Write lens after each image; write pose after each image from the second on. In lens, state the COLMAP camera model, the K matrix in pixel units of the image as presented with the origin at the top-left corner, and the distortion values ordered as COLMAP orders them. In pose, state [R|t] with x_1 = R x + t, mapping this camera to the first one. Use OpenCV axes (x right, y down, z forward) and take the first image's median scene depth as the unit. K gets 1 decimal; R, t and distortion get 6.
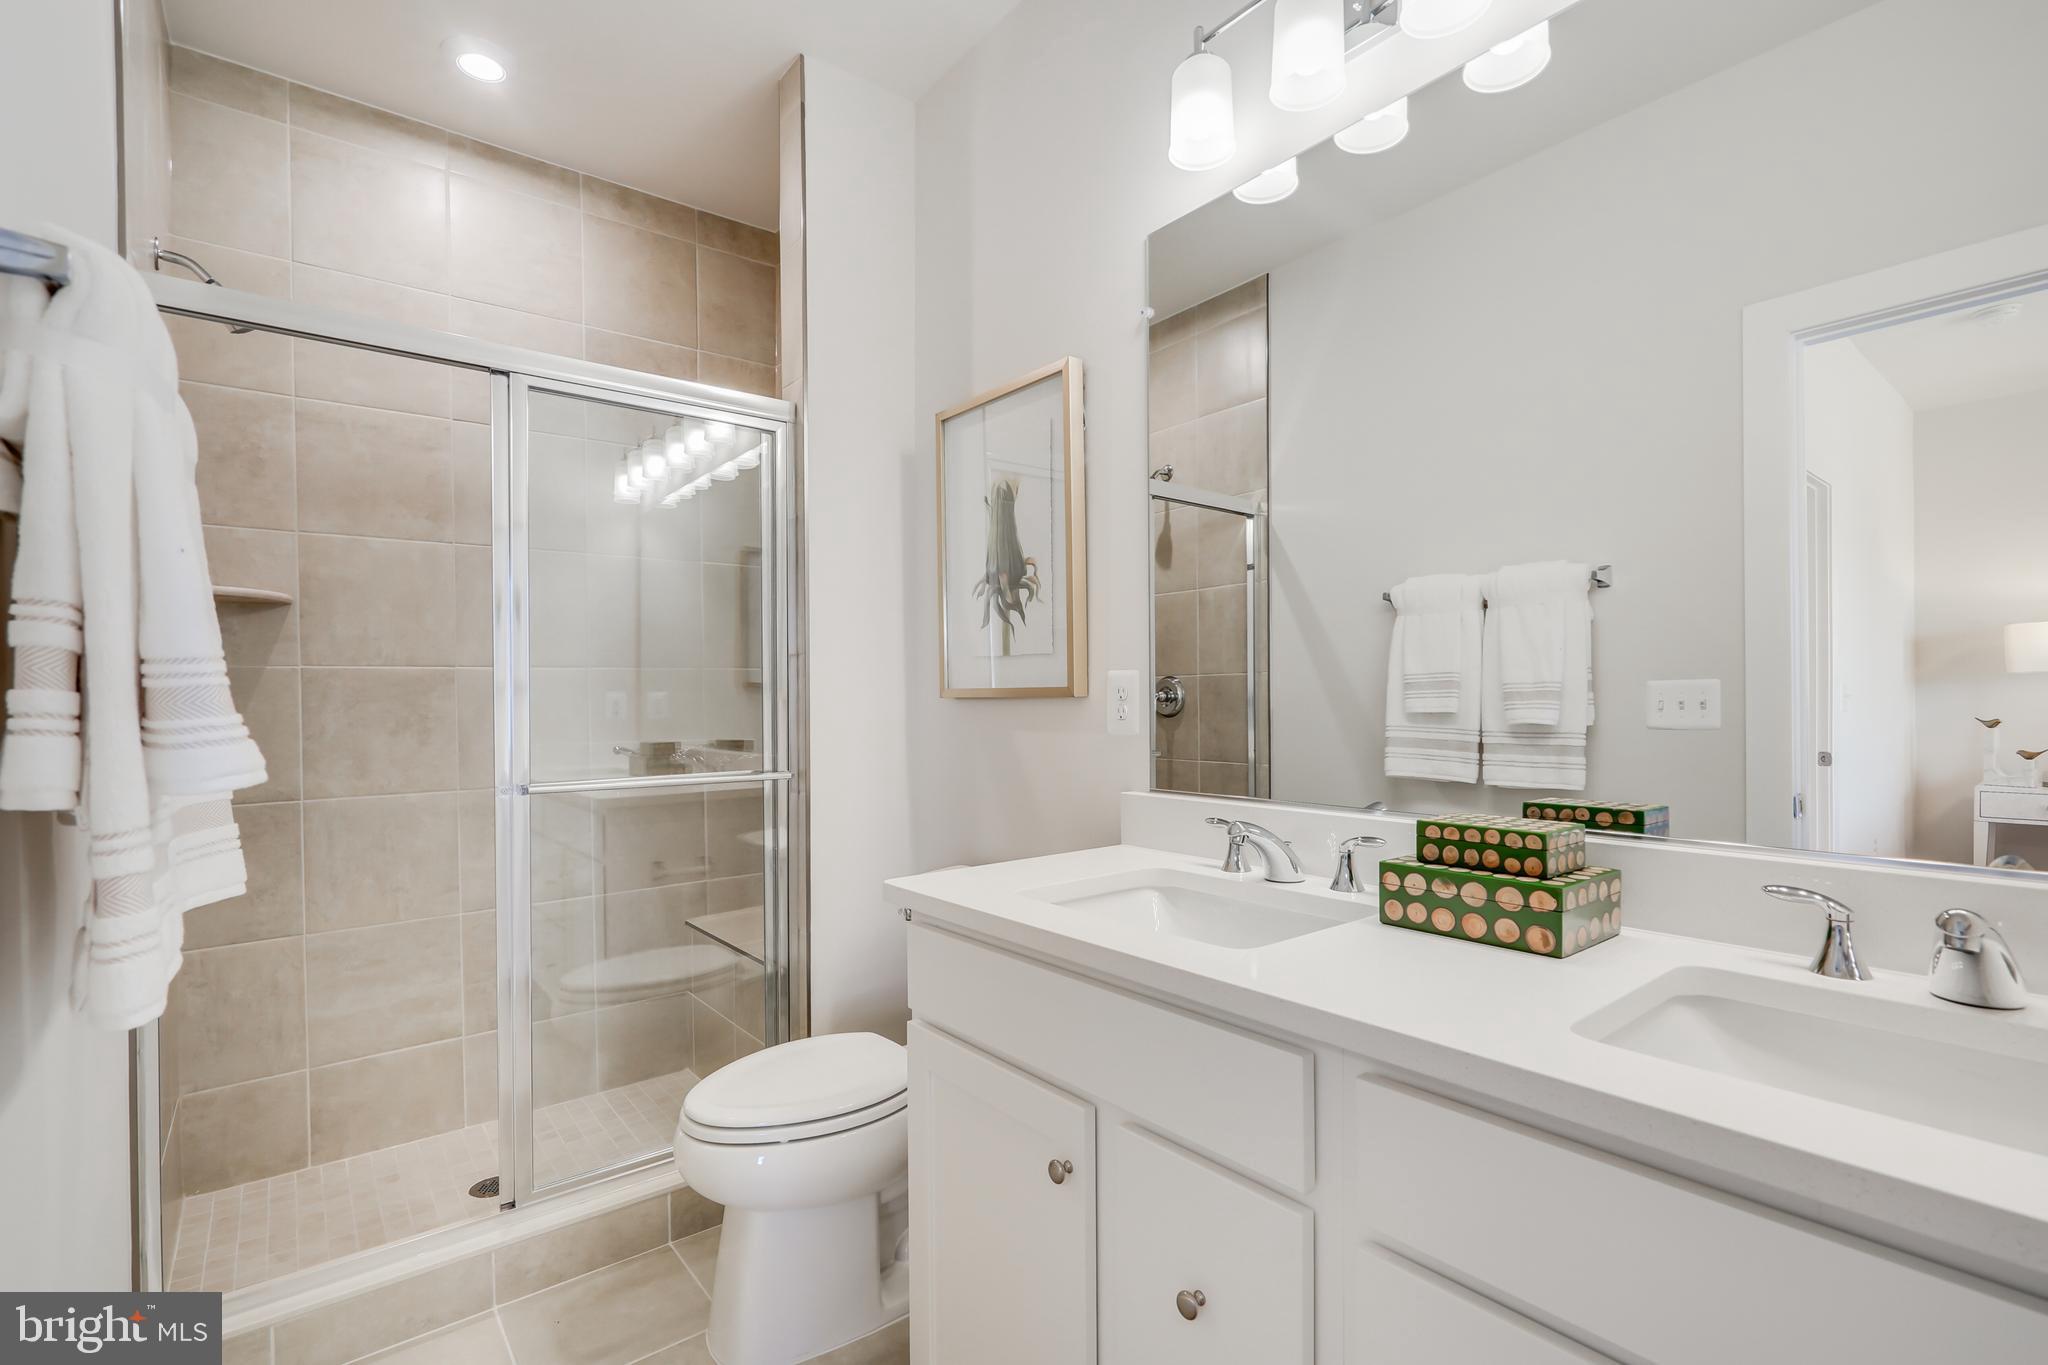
lens RADIAL K [[935.0, 0, 1023.3], [0, 935.0, 690.2], [0, 0, 1]] dist [-0.000148, 0.000006]
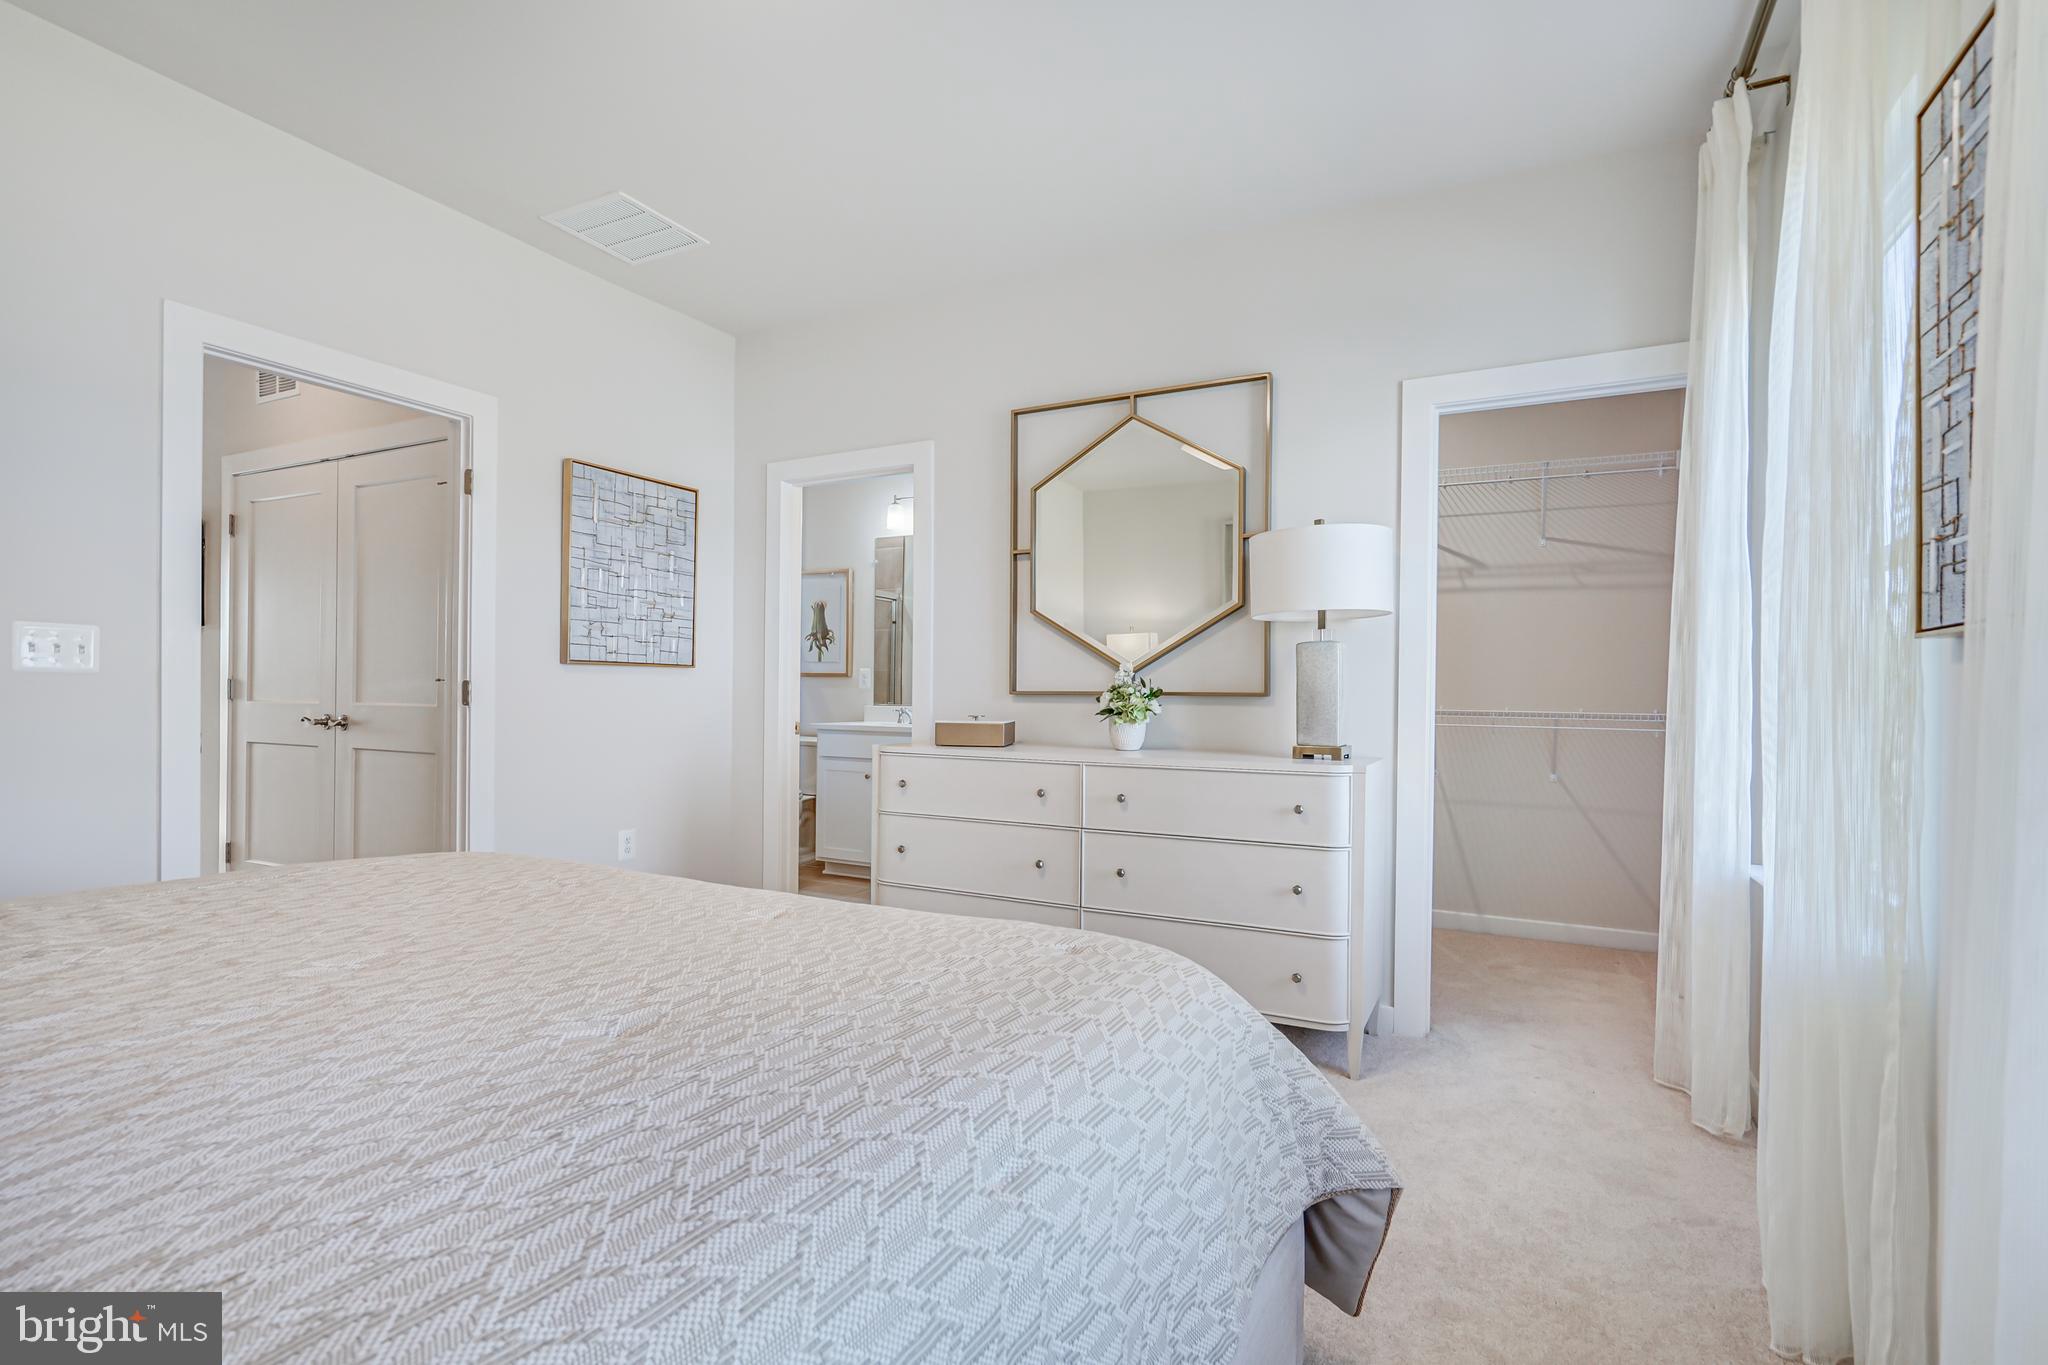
lens RADIAL K [[935.0, 0, 1025.1], [0, 935.0, 681.9], [0, 0, 1]] dist [-0.000148, 0.000006]
pose [[0.915440, 0.011827, 0.402280, -0.620065], [-0.012006, 0.999926, -0.002076, 0.023608], [-0.402274, -0.002930, 0.915515, -1.971383]]
